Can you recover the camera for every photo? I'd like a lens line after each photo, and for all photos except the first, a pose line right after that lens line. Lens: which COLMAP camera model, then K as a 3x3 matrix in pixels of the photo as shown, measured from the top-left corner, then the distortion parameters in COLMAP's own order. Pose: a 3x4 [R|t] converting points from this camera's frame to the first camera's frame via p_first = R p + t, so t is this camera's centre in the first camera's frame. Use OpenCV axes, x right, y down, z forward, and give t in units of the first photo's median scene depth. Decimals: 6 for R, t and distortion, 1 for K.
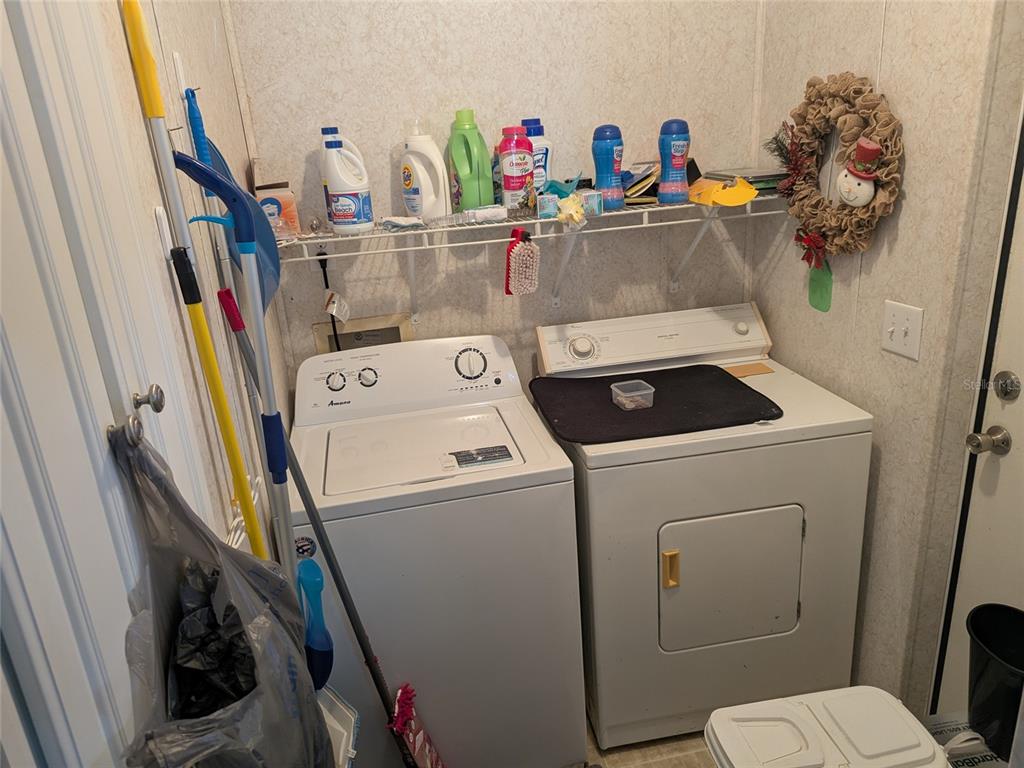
lens RADIAL K [[748.7, 0, 517.8], [0, 748.7, 362.0], [0, 0, 1]] dist [0.062672, -0.049614]
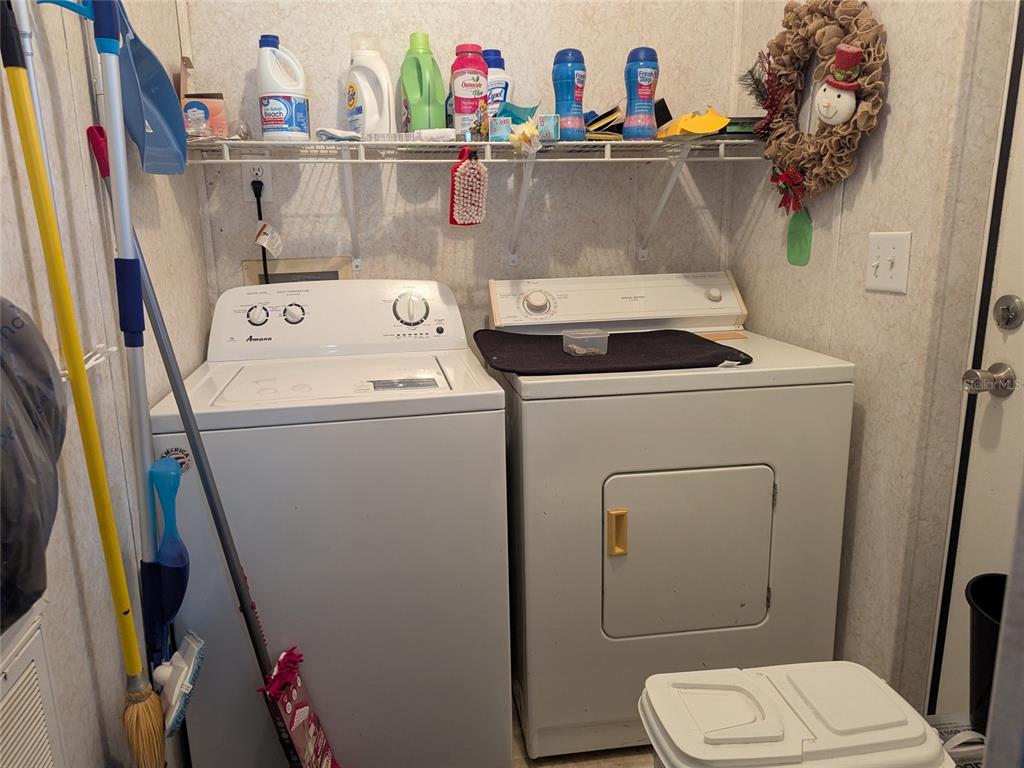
lens RADIAL K [[726.3, 0, 519.5], [0, 726.3, 389.2], [0, 0, 1]] dist [0.058618, -0.045782]
pose [[0.998520, 0.051149, -0.018455, 0.096290], [-0.052947, 0.991875, -0.115672, 0.209104], [0.012388, 0.116478, 0.993116, 0.153159]]
